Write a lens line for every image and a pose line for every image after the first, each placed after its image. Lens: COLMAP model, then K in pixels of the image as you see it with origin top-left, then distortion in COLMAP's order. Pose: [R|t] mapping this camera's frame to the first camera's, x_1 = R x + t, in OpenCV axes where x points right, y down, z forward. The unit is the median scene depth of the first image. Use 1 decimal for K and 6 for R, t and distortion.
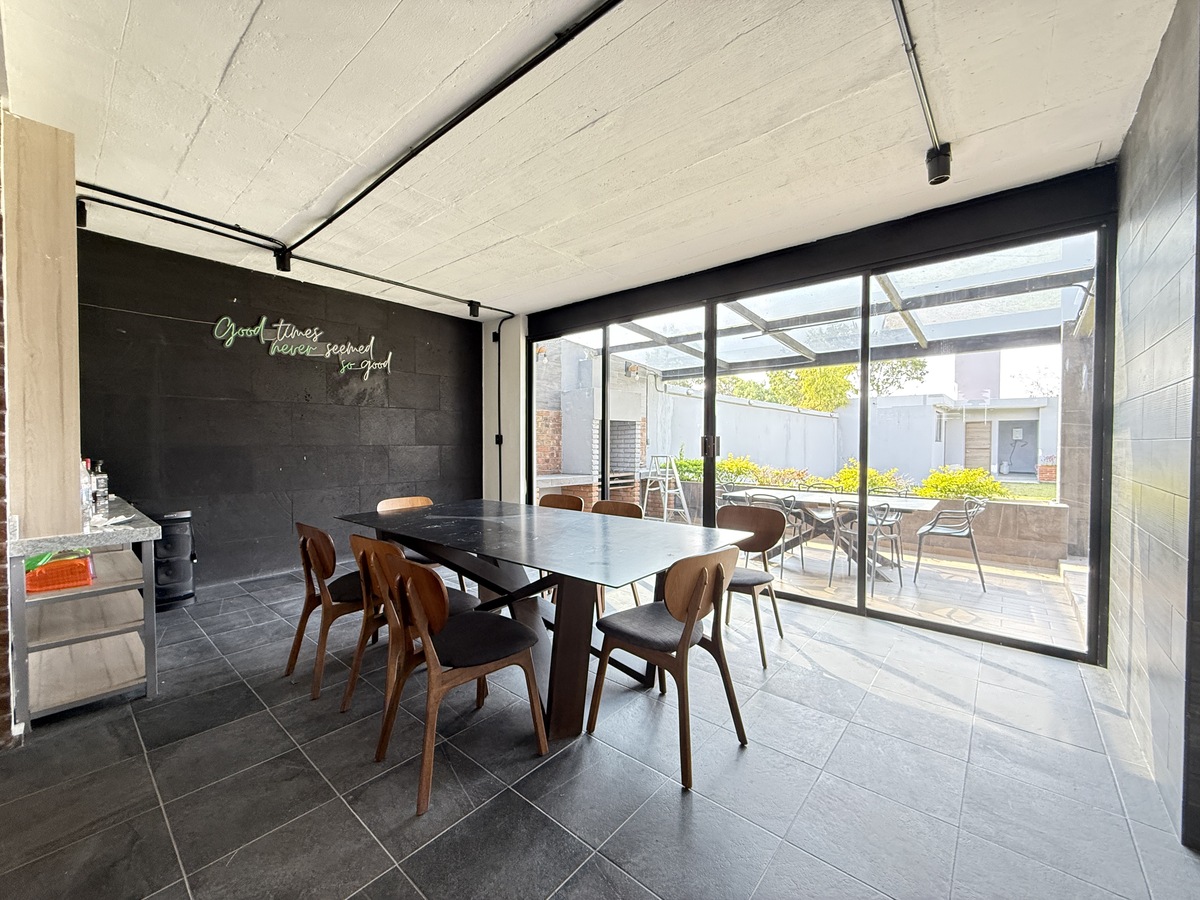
lens RADIAL K [[482.7, 0, 594.3], [0, 482.7, 450.4], [0, 0, 1]] dist [-0.000738, -0.000227]
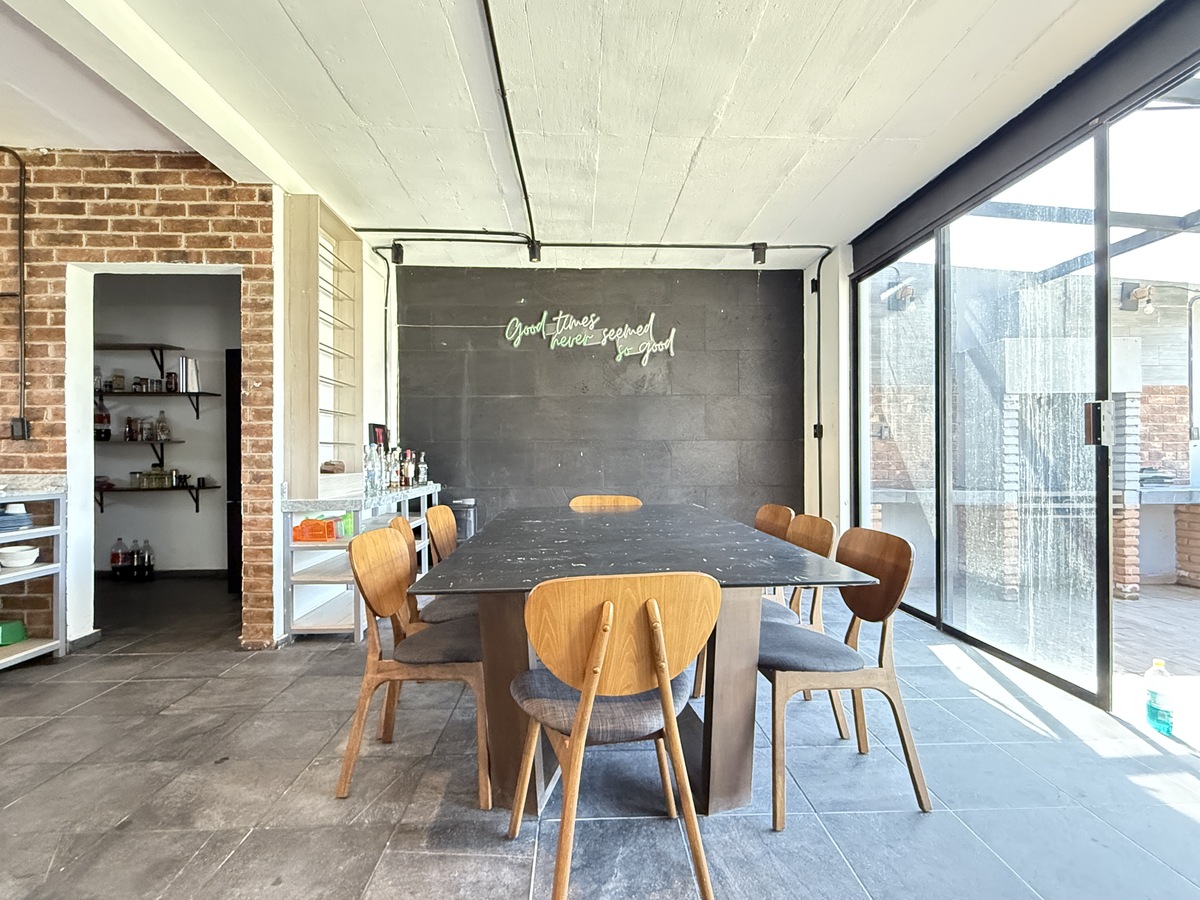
lens RADIAL K [[622.2, 0, 600.3], [0, 622.2, 453.7], [0, 0, 1]] dist [-0.001304, -0.000945]
pose [[0.672644, -0.004077, -0.739955, 0.325099], [-0.008428, 0.999878, -0.013171, 0.031076], [0.739918, 0.015095, 0.672528, 0.206157]]
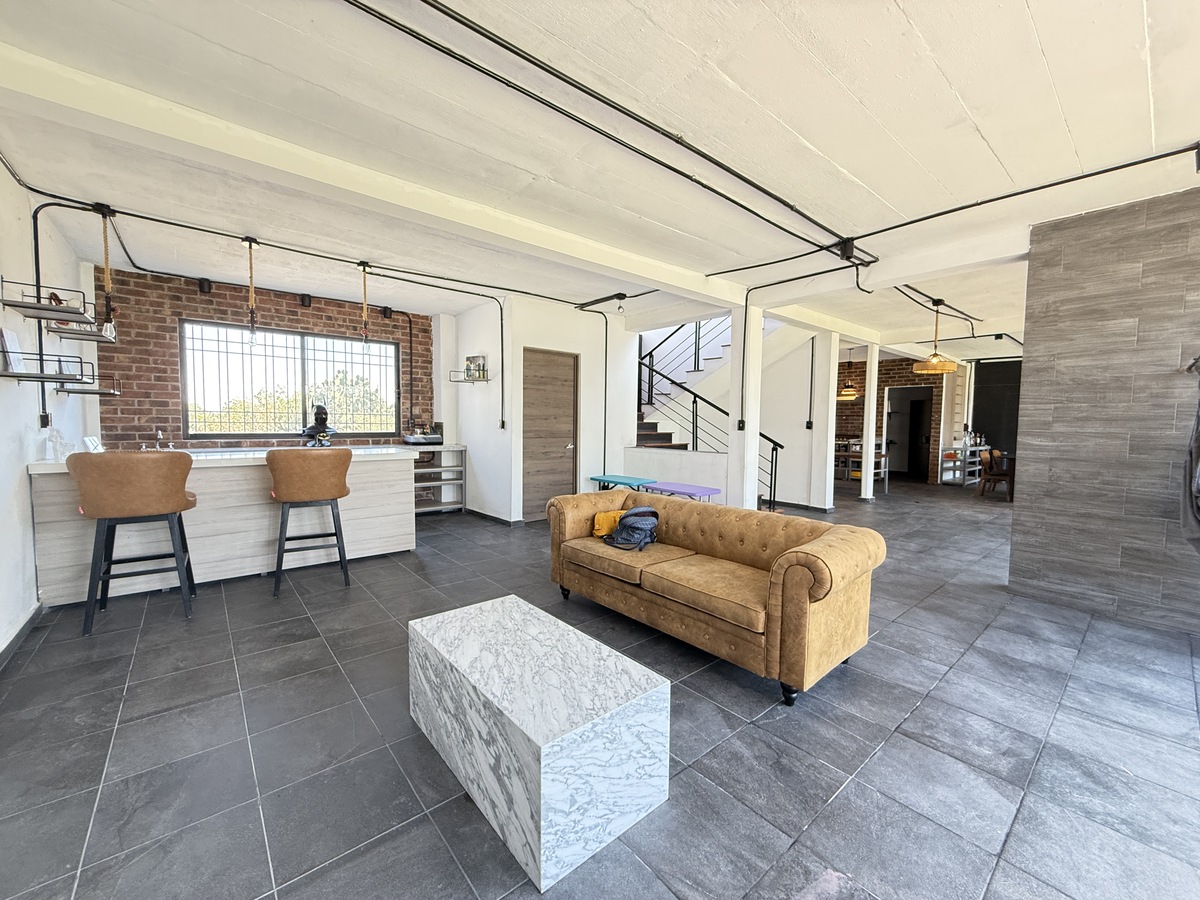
lens RADIAL K [[482.7, 0, 594.3], [0, 482.7, 450.4], [0, 0, 1]] dist [-0.000738, -0.000227]
pose [[-0.167983, 0.049090, -0.984567, 1.997461], [-0.030176, 0.998035, 0.054910, 0.024488], [0.985328, 0.038935, -0.166171, -0.802929]]
